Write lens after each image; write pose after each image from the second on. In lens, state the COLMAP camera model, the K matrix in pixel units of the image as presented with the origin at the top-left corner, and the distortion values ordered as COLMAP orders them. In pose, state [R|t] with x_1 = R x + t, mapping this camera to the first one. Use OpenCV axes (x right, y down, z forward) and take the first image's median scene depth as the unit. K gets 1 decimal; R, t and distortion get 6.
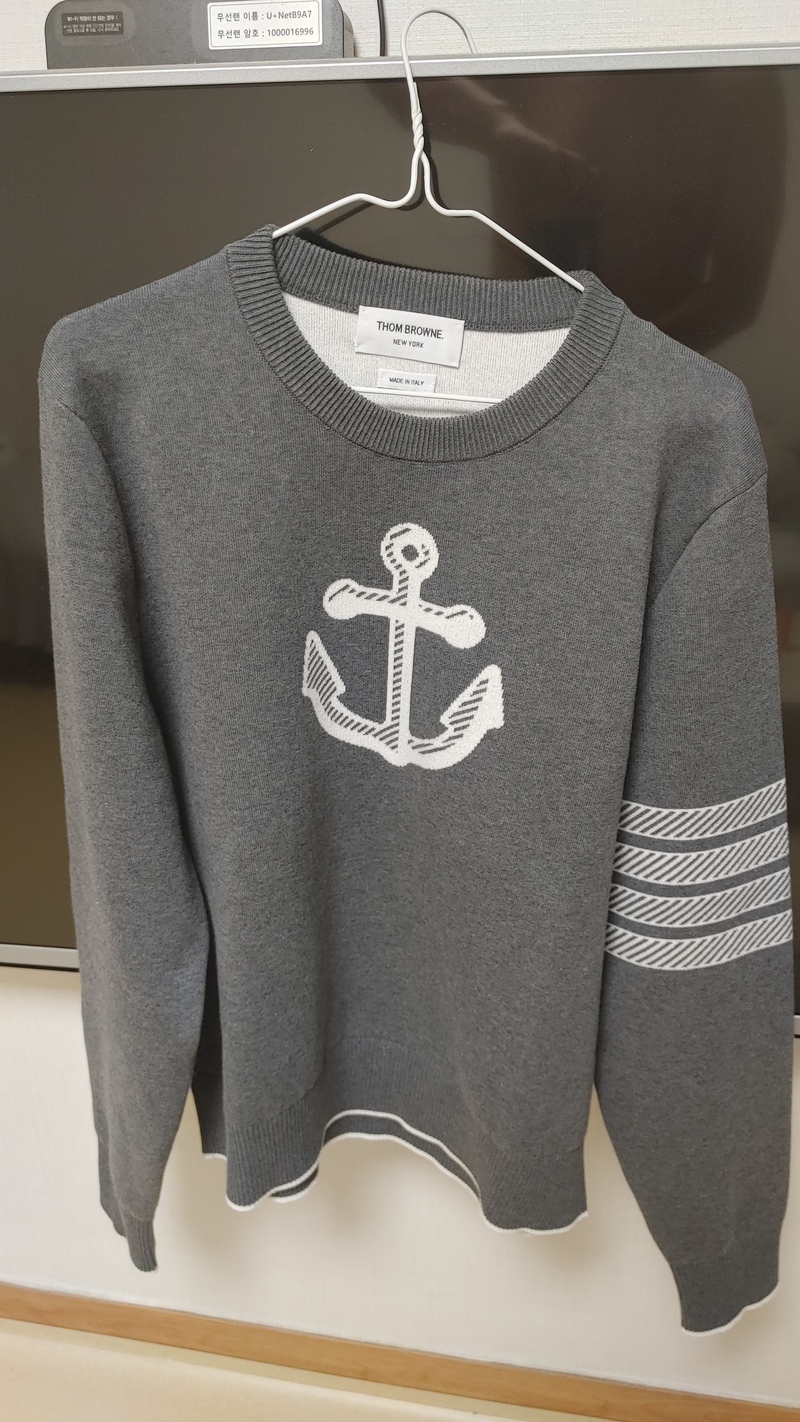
lens RADIAL K [[1000.0, 0, 379.4], [0, 1000.0, 712.6], [0, 0, 1]] dist [0.090616, -0.127203]
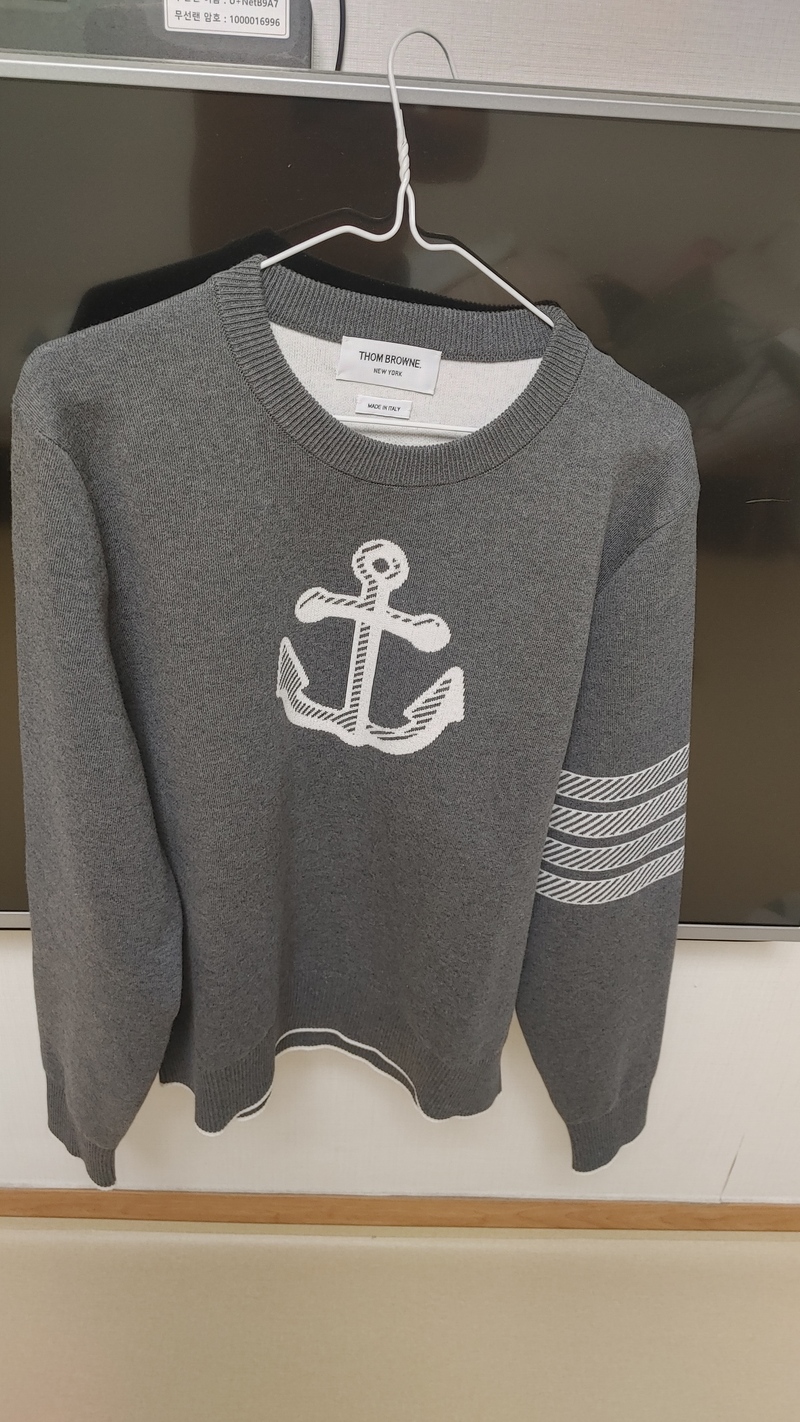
lens RADIAL K [[1000.0, 0, 379.4], [0, 1000.0, 712.6], [0, 0, 1]] dist [0.090616, -0.127203]
pose [[0.980837, -0.047779, 0.188879, -0.173342], [0.015944, 0.985896, 0.166600, -0.178526], [-0.194175, -0.160397, 0.967765, -0.041447]]
